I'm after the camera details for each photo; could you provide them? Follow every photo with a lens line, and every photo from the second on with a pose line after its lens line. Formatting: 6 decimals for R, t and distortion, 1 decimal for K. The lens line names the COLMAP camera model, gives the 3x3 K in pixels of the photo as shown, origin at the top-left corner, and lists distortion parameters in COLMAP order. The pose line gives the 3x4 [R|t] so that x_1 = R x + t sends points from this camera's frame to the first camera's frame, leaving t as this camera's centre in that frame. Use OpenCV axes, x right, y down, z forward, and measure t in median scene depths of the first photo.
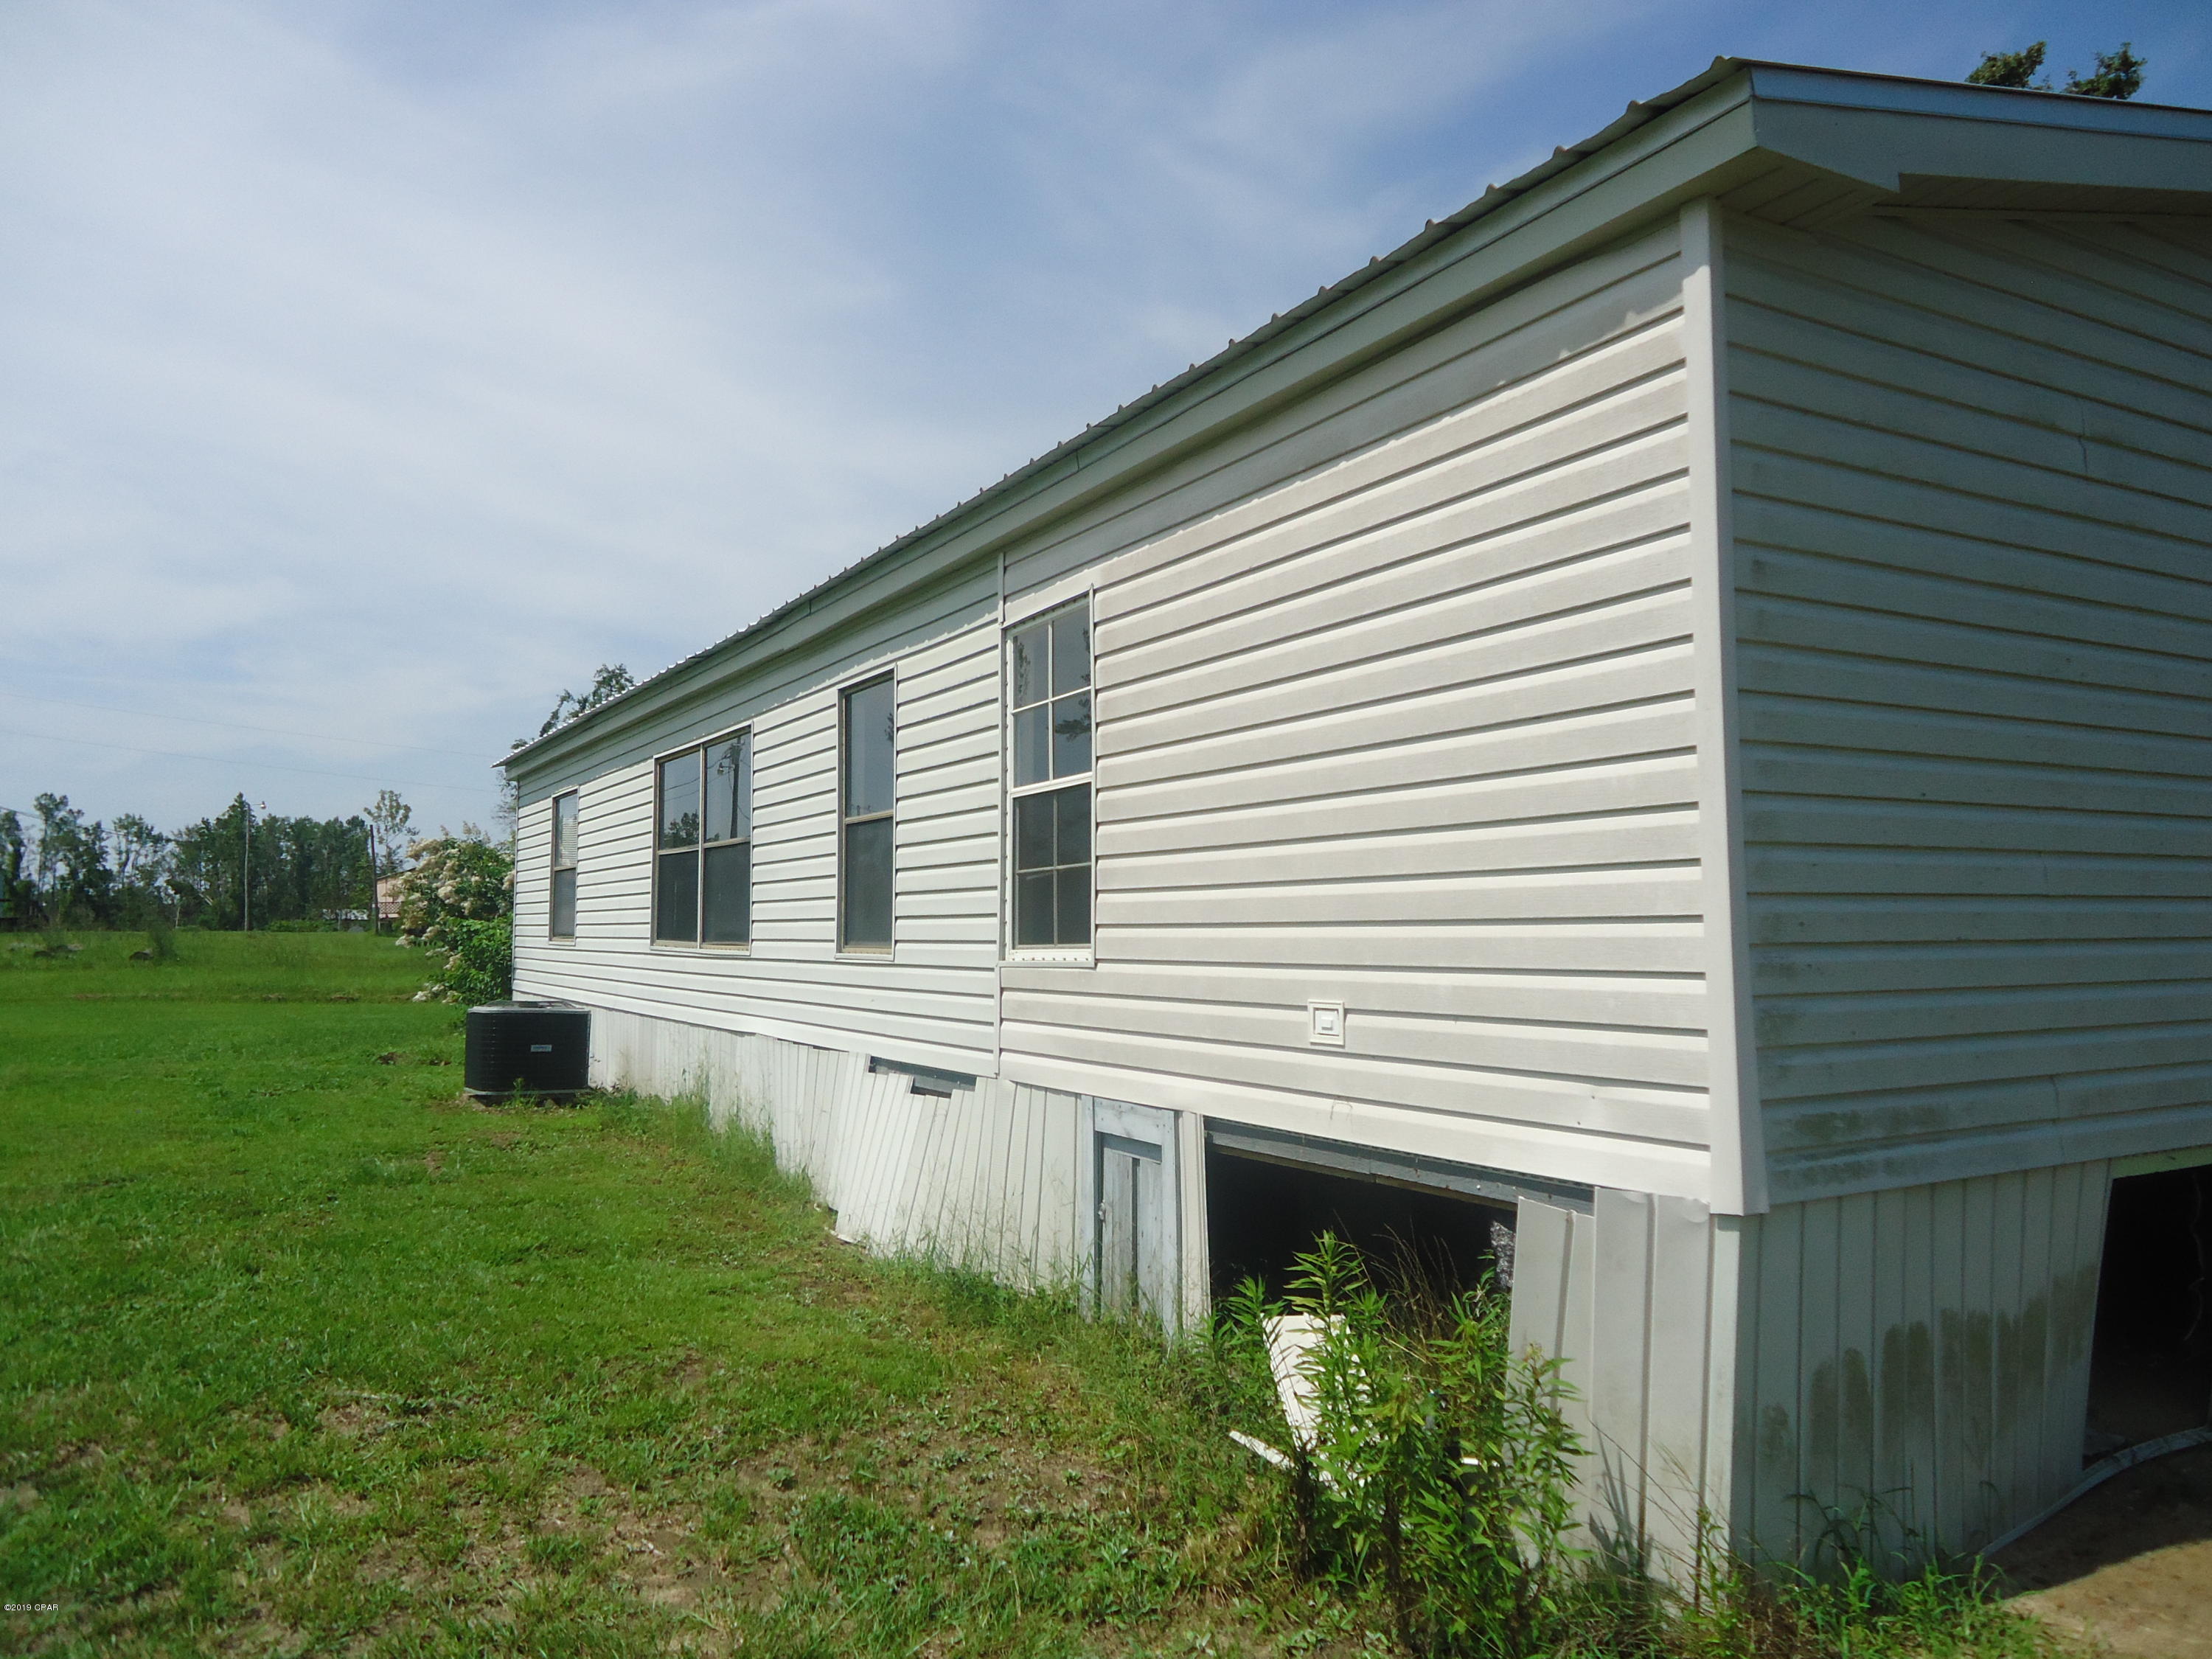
lens RADIAL K [[1669.8, 0, 1106.0], [0, 1669.8, 829.5], [0, 0, 1]] dist [-0.006804, -0.000663]
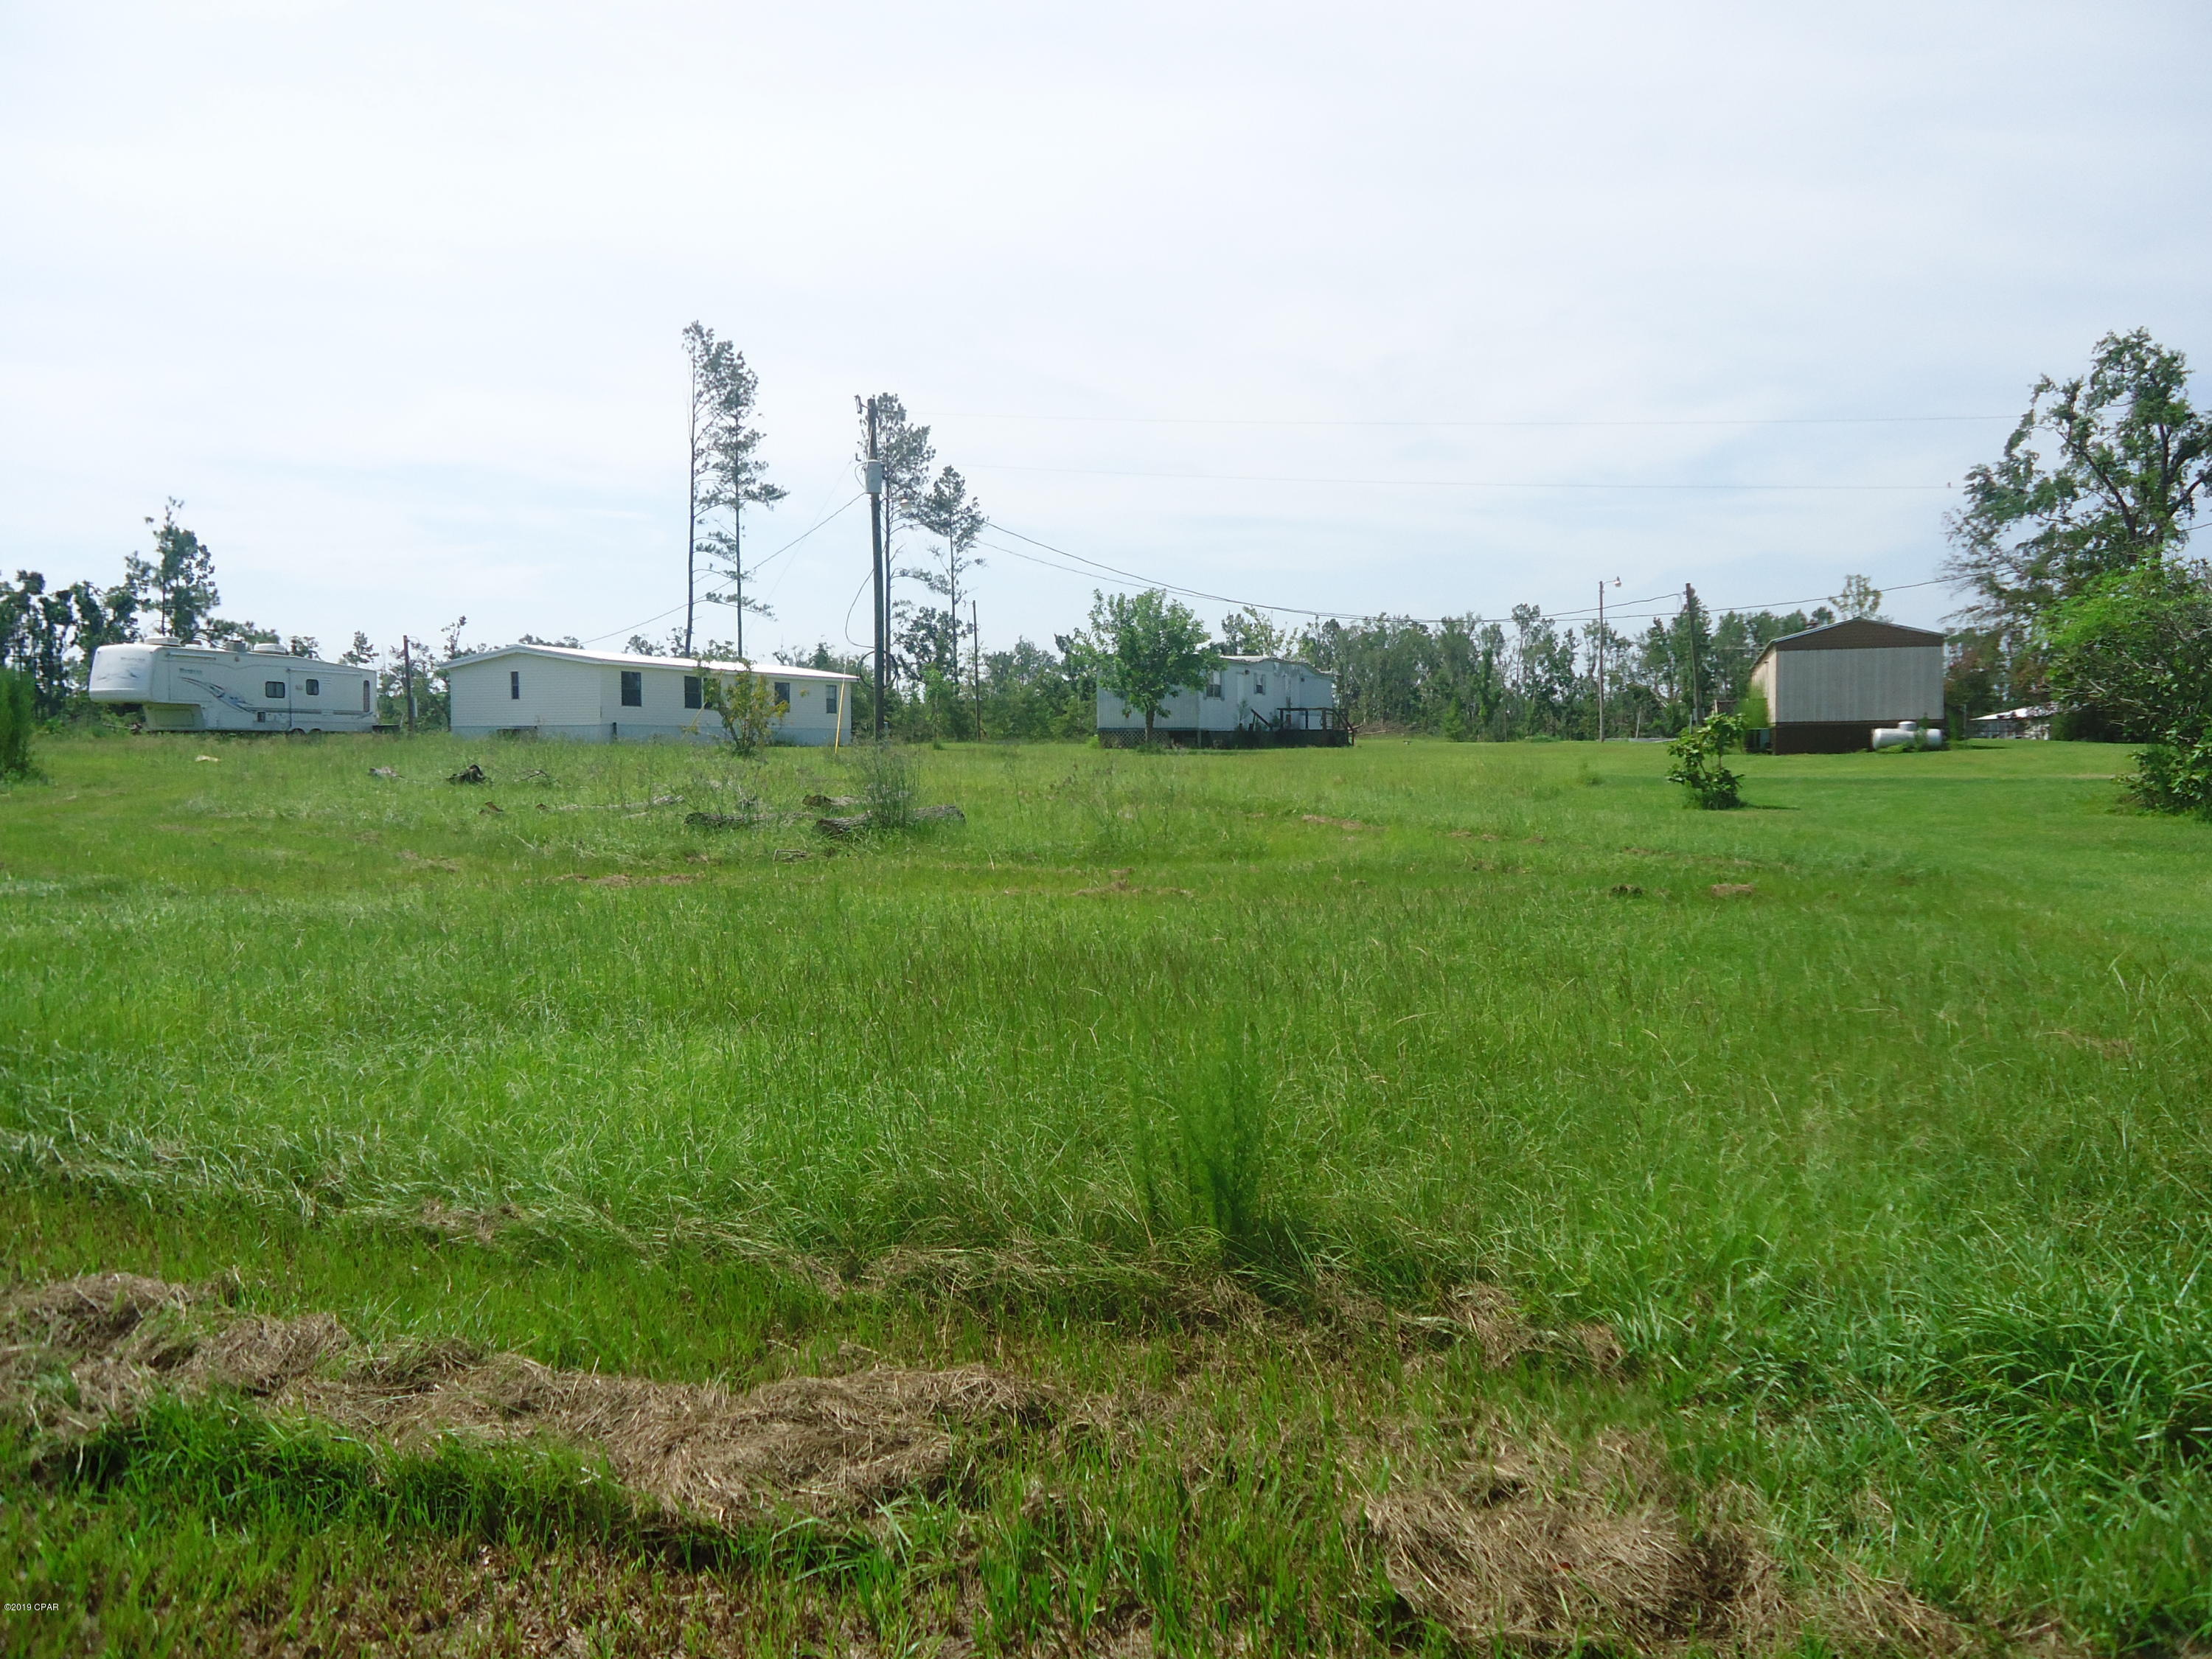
lens RADIAL K [[1624.4, 0, 1106.0], [0, 1624.4, 829.5], [0, 0, 1]] dist [-0.003642, 0.000391]
pose [[0.652084, 0.036447, -0.757270, -0.033733], [0.055512, 0.993867, 0.095635, 0.006445], [0.756111, -0.104400, 0.646062, 0.133106]]
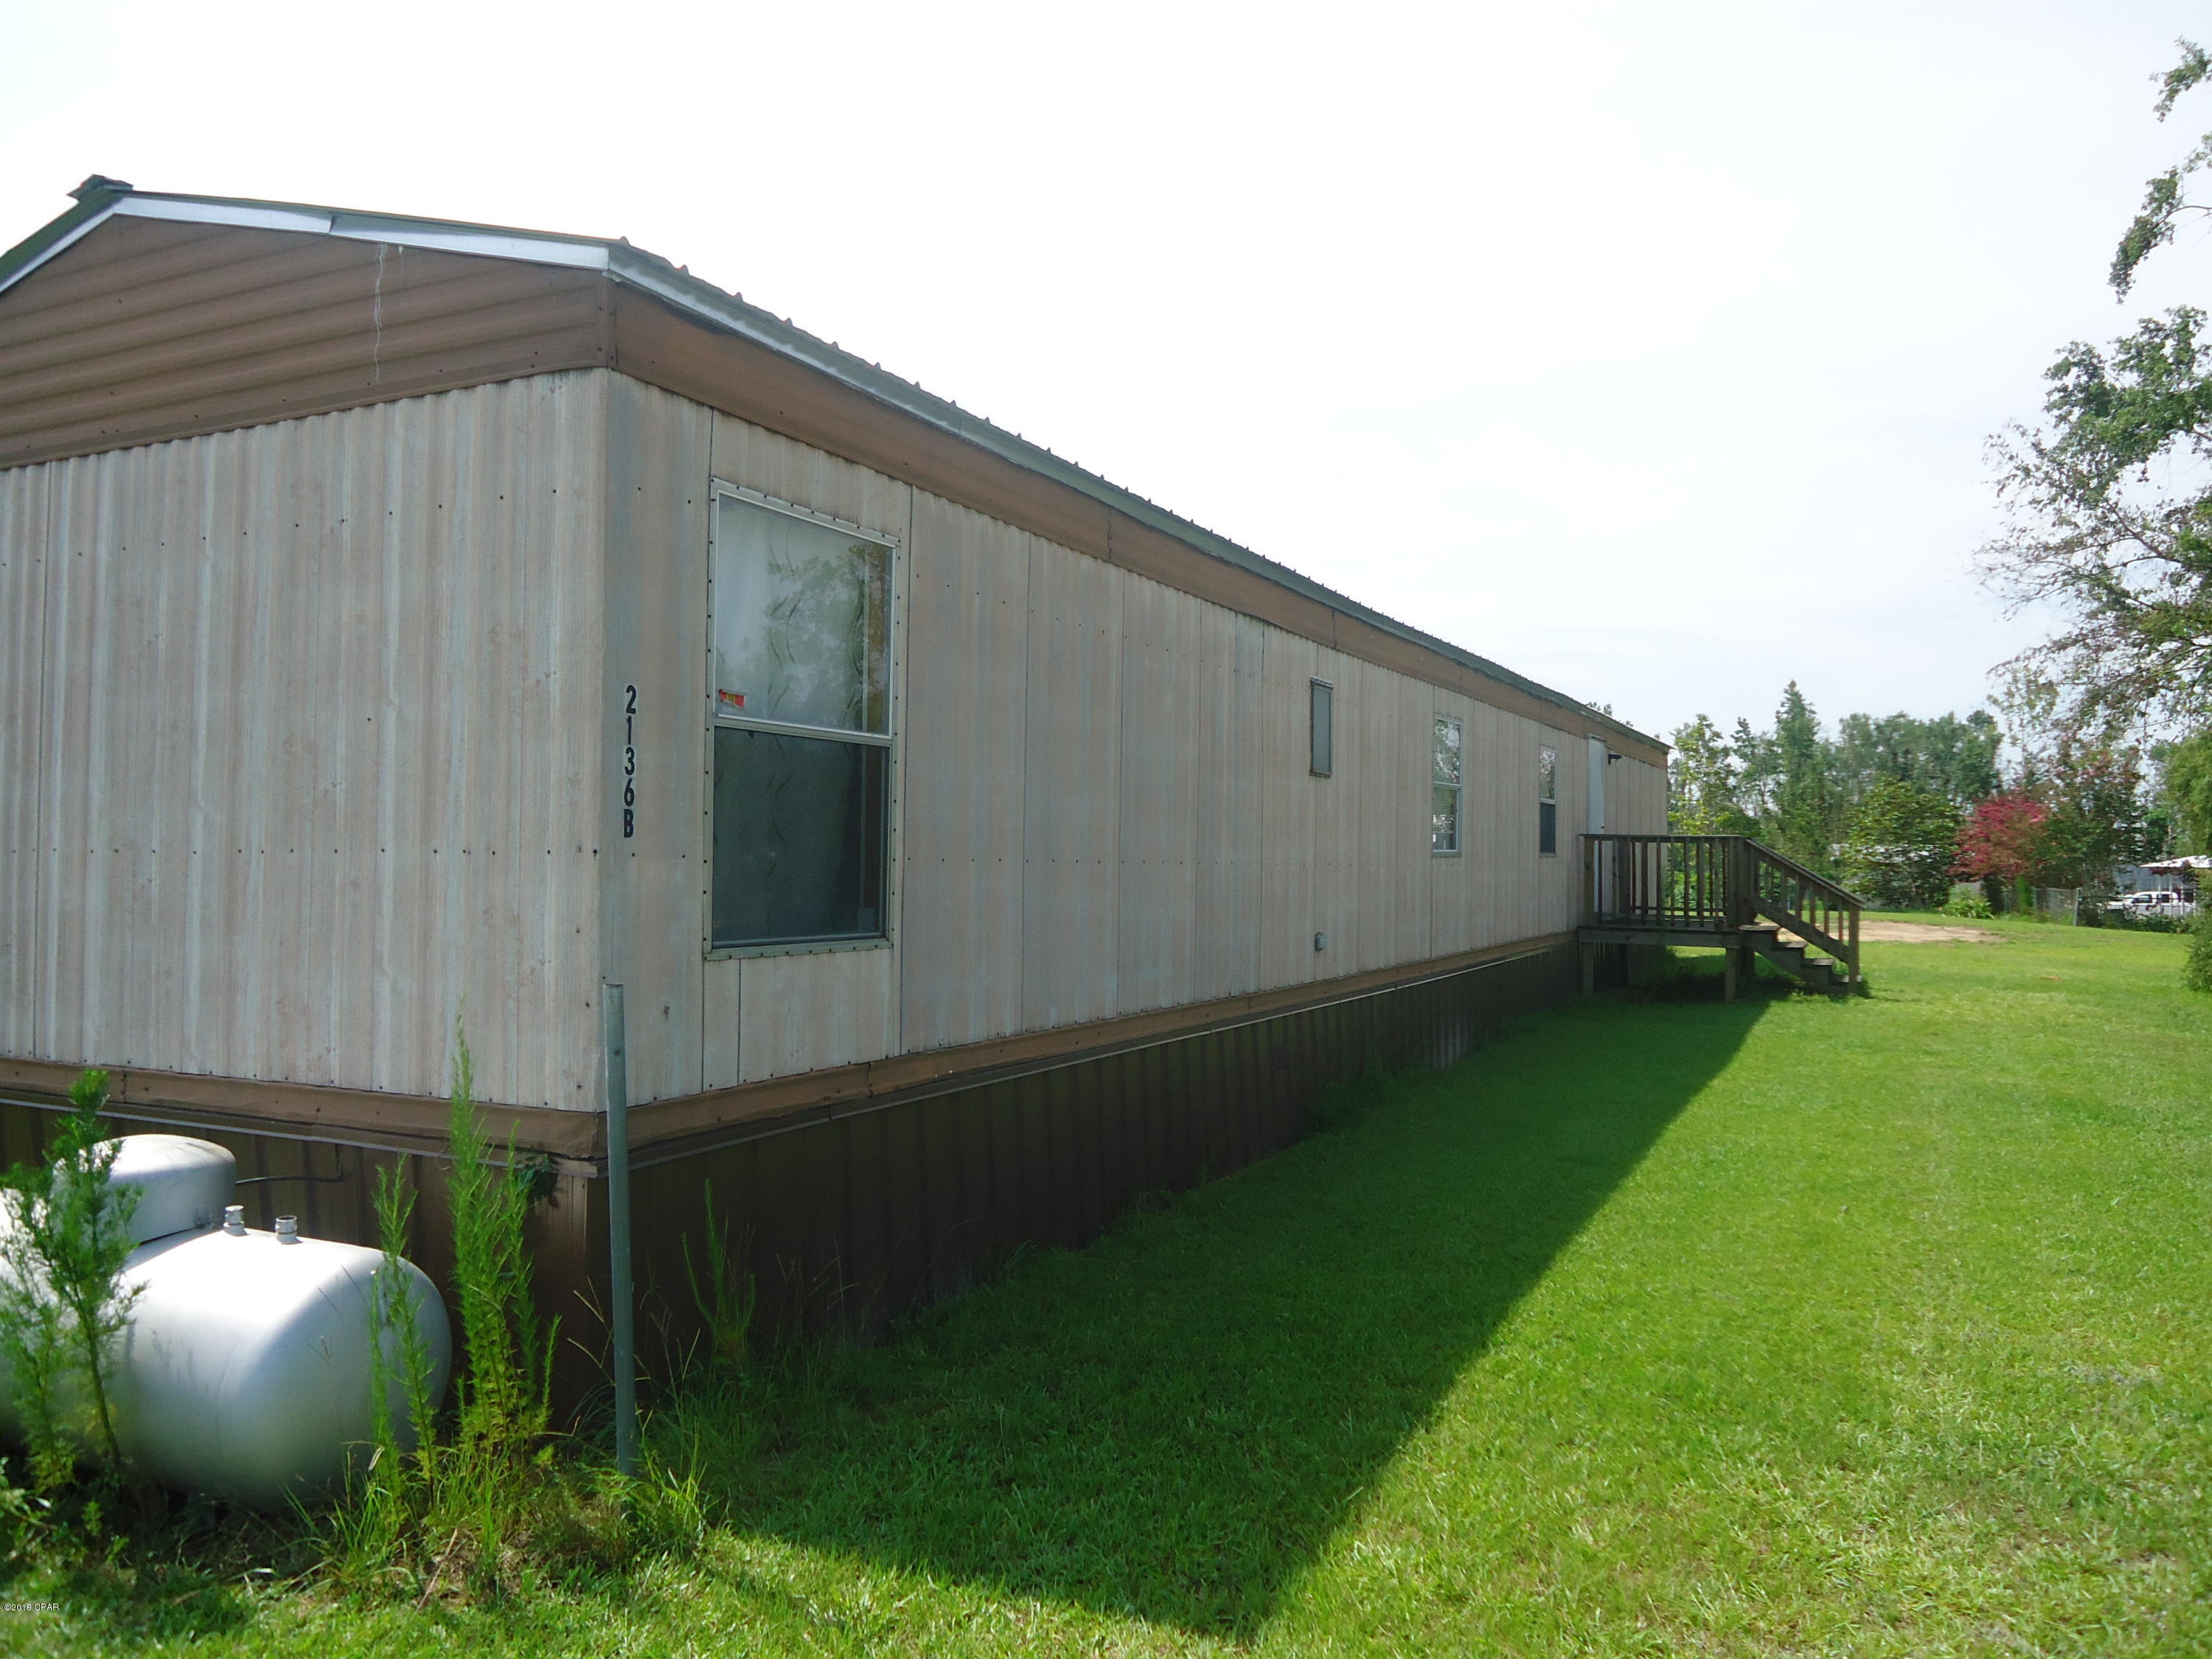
lens RADIAL K [[1555.0, 0, 1107.3], [0, 1555.0, 795.9], [0, 0, 1]] dist [-0.001574, -0.000343]
pose [[0.547052, -0.018389, -0.836897, -0.099482], [0.037391, 0.999298, 0.002484, 0.014450], [0.836263, -0.032652, 0.547355, 0.335431]]
